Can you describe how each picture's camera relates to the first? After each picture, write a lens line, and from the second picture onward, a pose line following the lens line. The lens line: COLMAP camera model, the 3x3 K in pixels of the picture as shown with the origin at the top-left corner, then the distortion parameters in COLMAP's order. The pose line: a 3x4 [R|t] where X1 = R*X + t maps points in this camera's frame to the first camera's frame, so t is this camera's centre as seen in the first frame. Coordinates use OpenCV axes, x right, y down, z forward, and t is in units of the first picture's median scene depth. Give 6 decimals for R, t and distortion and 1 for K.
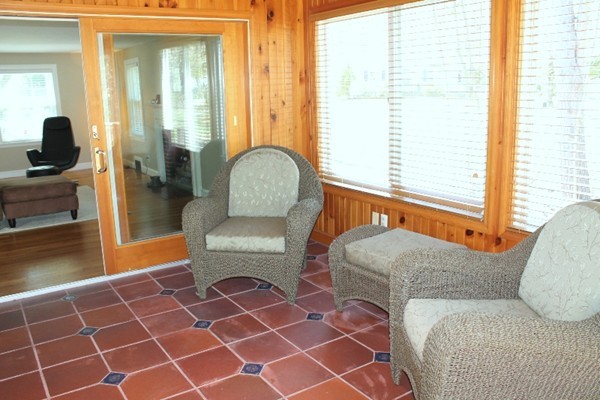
lens RADIAL K [[511.5, 0, 300.0], [0, 511.5, 200.0], [0, 0, 1]] dist [-0.105451, 0.014304]
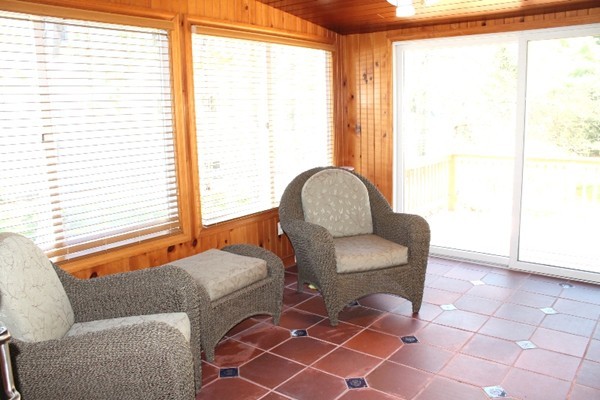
lens RADIAL K [[511.5, 0, 300.0], [0, 511.5, 200.0], [0, 0, 1]] dist [-0.105451, 0.014304]
pose [[-0.315877, -0.132523, 0.939500, -0.831965], [0.235940, 0.948122, 0.213066, -0.219872], [-0.918996, 0.288969, -0.268222, 1.105555]]
